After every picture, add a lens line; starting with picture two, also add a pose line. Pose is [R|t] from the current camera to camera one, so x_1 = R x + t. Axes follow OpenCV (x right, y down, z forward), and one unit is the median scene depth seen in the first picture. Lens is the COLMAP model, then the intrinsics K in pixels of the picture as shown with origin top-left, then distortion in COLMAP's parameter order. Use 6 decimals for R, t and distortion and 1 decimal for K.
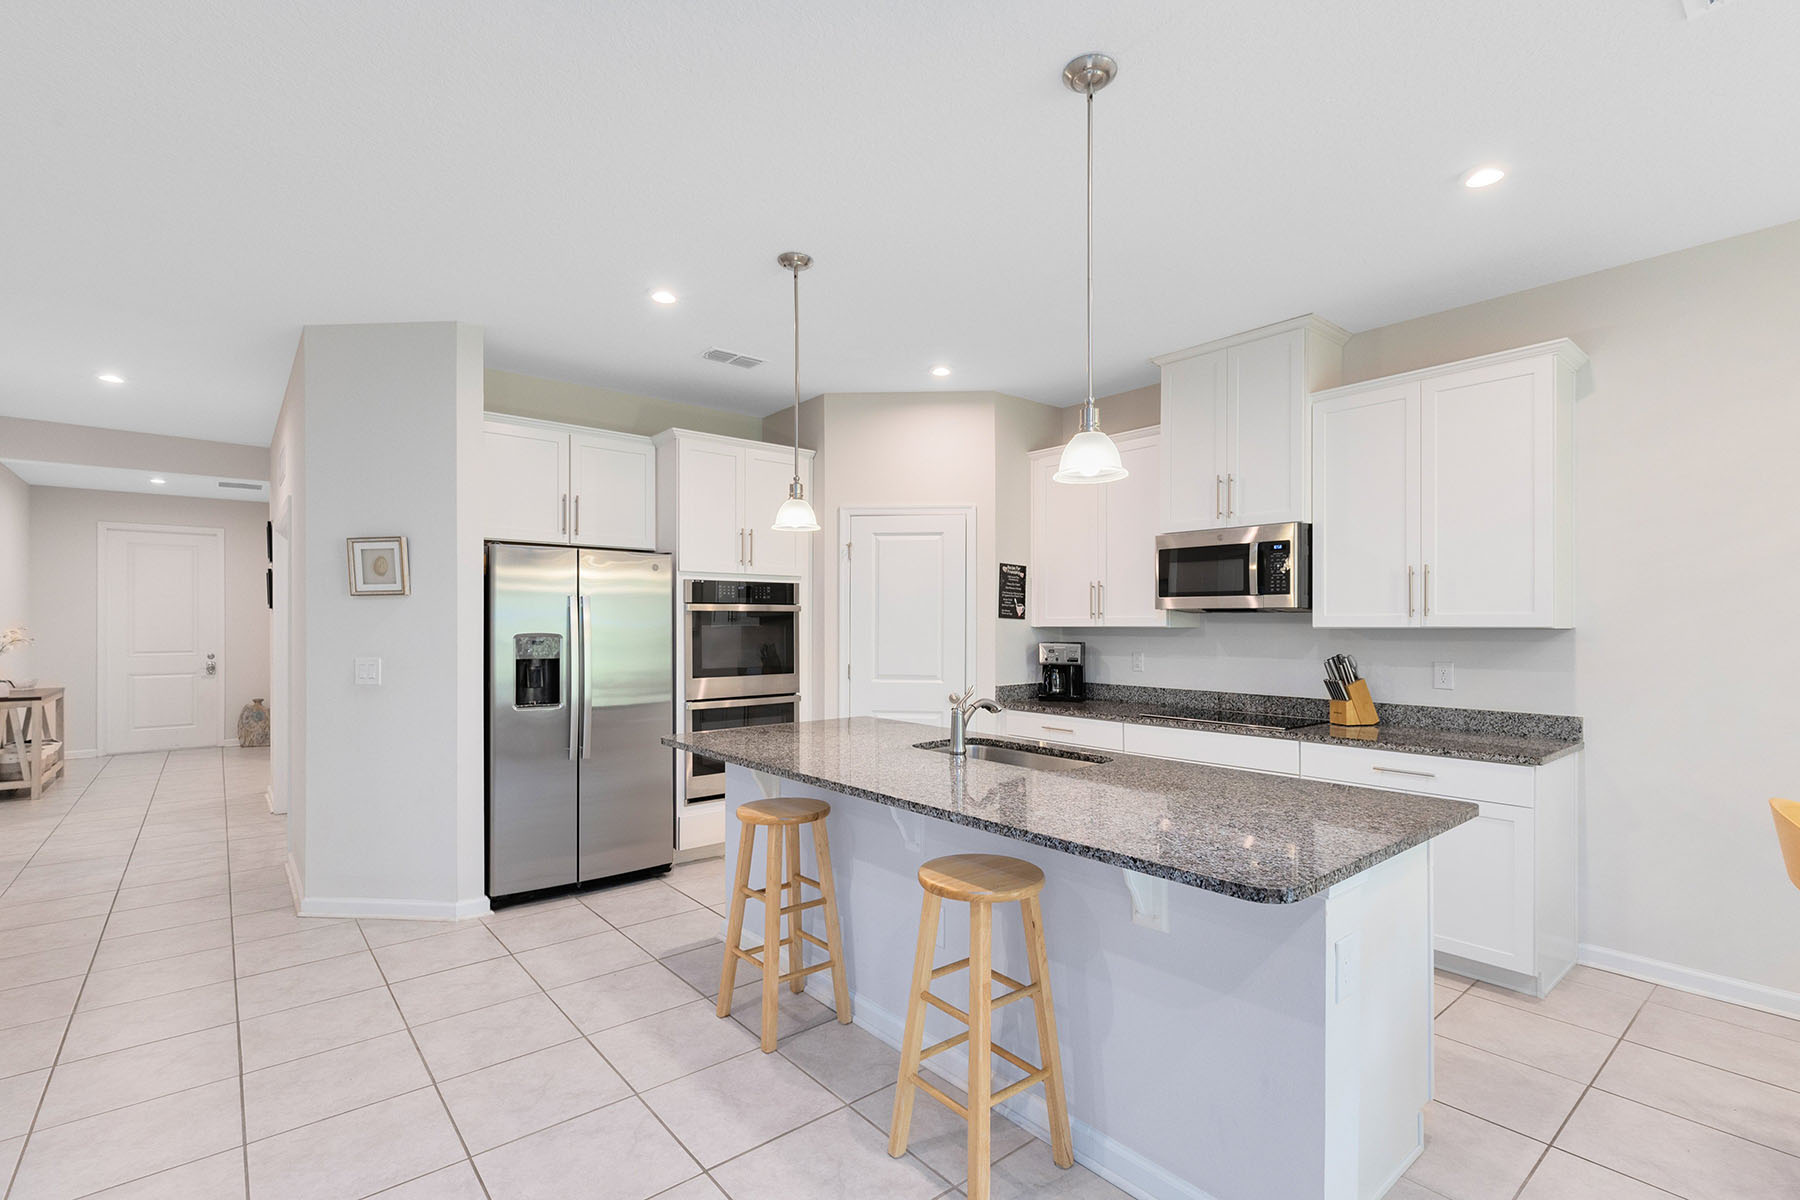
lens RADIAL K [[813.0, 0, 903.7], [0, 813.0, 621.1], [0, 0, 1]] dist [0.006714, -0.000118]
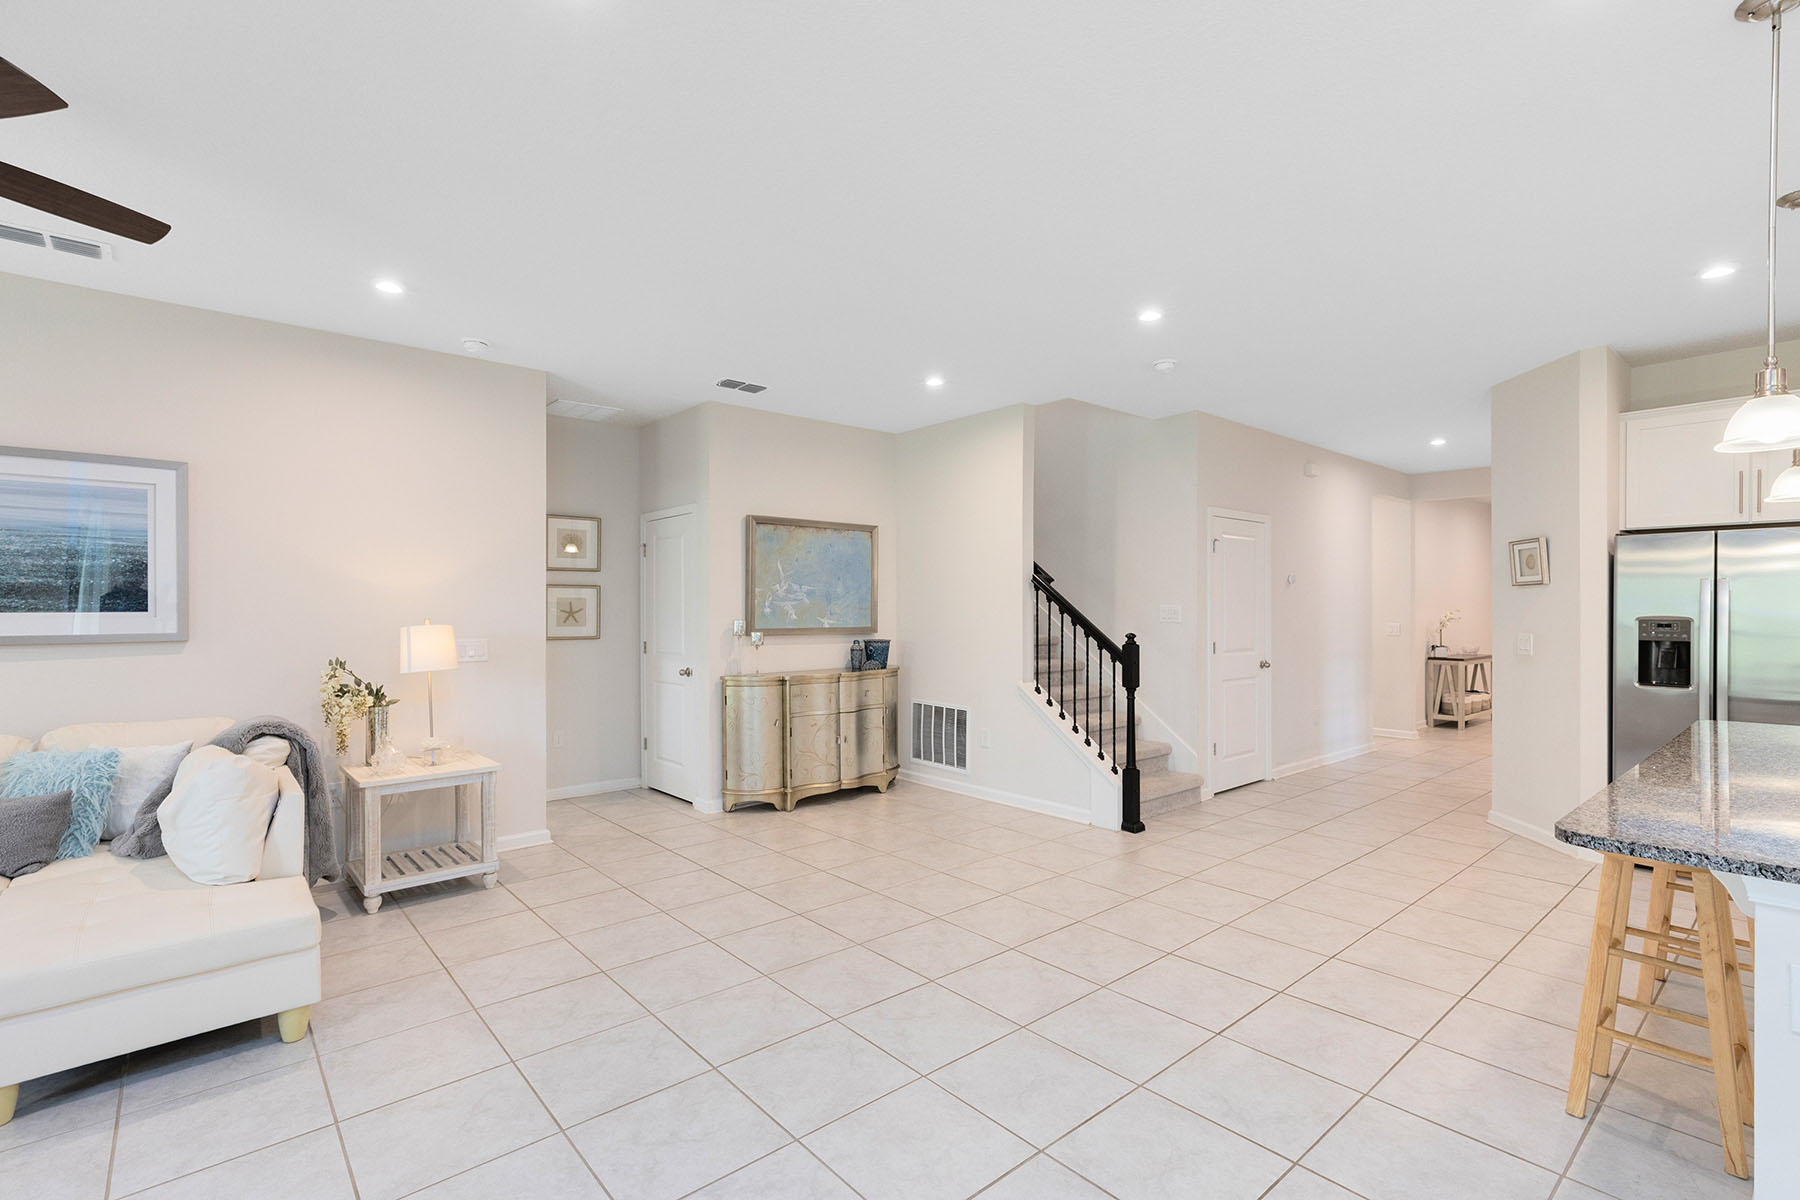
lens RADIAL K [[818.2, 0, 902.4], [0, 818.2, 603.5], [0, 0, 1]] dist [0.004881, 0.000177]
pose [[0.012782, -0.006144, -0.999899, 0.595247], [0.005015, 0.999969, -0.006080, -0.000072], [0.999906, -0.004937, 0.012813, 0.009434]]
